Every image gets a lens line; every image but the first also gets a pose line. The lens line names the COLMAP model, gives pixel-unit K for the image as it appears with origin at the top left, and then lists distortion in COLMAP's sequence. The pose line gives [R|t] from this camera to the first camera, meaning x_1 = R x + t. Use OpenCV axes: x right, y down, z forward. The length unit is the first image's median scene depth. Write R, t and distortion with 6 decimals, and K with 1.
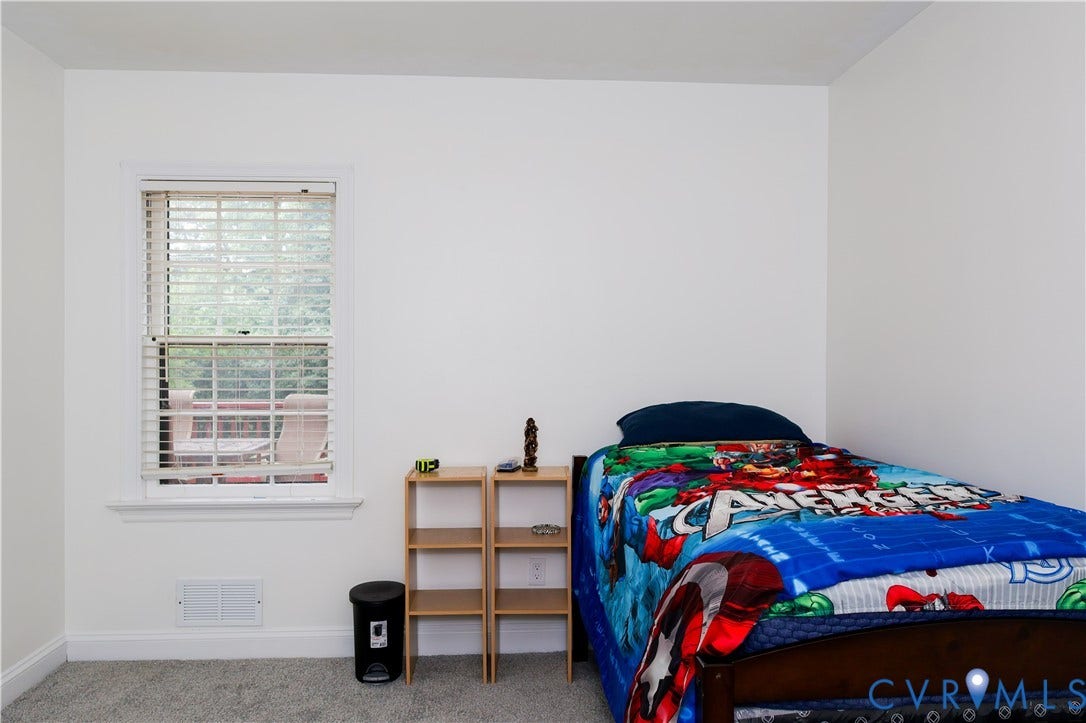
lens RADIAL K [[812.0, 0, 543.0], [0, 812.0, 361.5], [0, 0, 1]] dist [-0.000221, -0.000922]
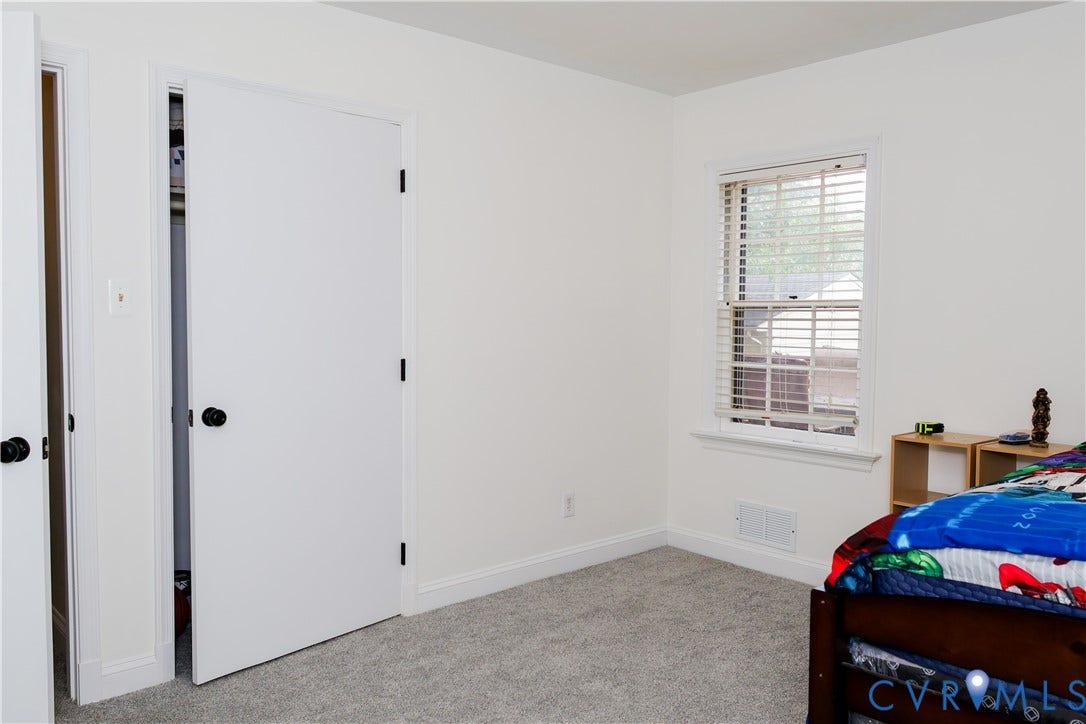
lens RADIAL K [[812.0, 0, 543.0], [0, 812.0, 362.0], [0, 0, 1]] dist [-0.000221, -0.000922]
pose [[0.635686, 0.048601, -0.770417, 0.326063], [-0.013266, 0.998557, 0.052047, 0.000427], [0.771834, -0.022865, 0.635413, -0.002790]]
